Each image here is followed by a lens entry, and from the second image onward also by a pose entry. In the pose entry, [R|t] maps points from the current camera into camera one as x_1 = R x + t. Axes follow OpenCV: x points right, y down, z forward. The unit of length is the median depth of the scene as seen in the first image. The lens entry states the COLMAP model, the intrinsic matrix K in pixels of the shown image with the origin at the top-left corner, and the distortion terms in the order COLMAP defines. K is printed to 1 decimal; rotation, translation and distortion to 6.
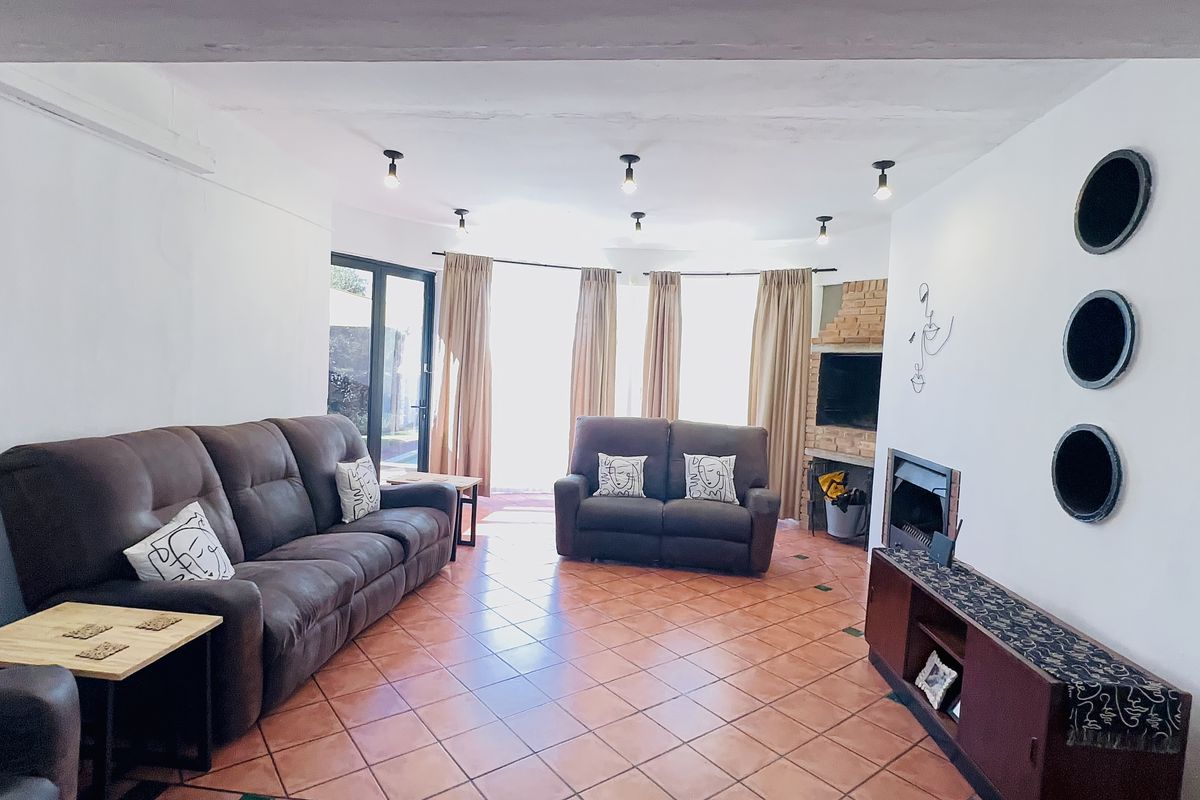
lens RADIAL K [[617.3, 0, 601.8], [0, 617.3, 398.6], [0, 0, 1]] dist [0.002203, -0.000111]
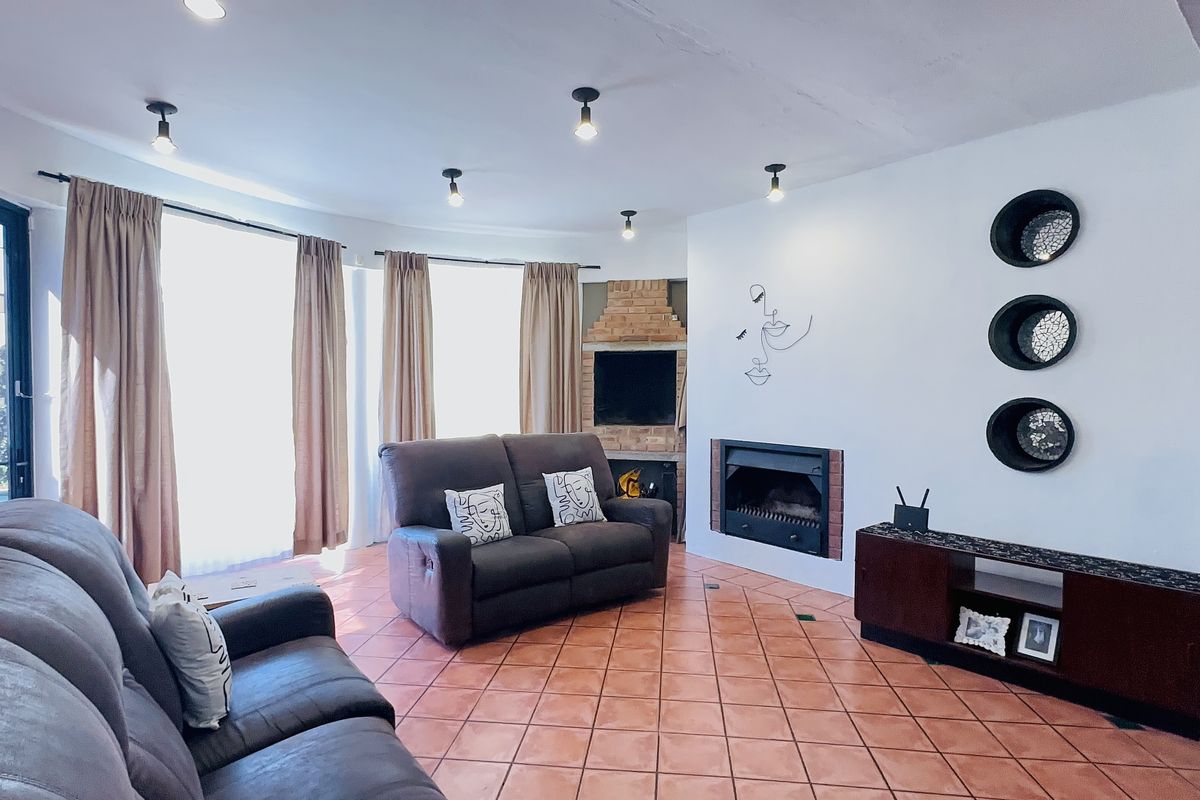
lens RADIAL K [[617.3, 0, 598.7], [0, 617.3, 400.4], [0, 0, 1]] dist [0.002203, -0.000111]
pose [[0.715716, -0.065952, 0.695271, -0.346912], [0.069091, 0.997334, 0.023483, -0.021088], [-0.694966, 0.031230, 0.718364, 0.319036]]
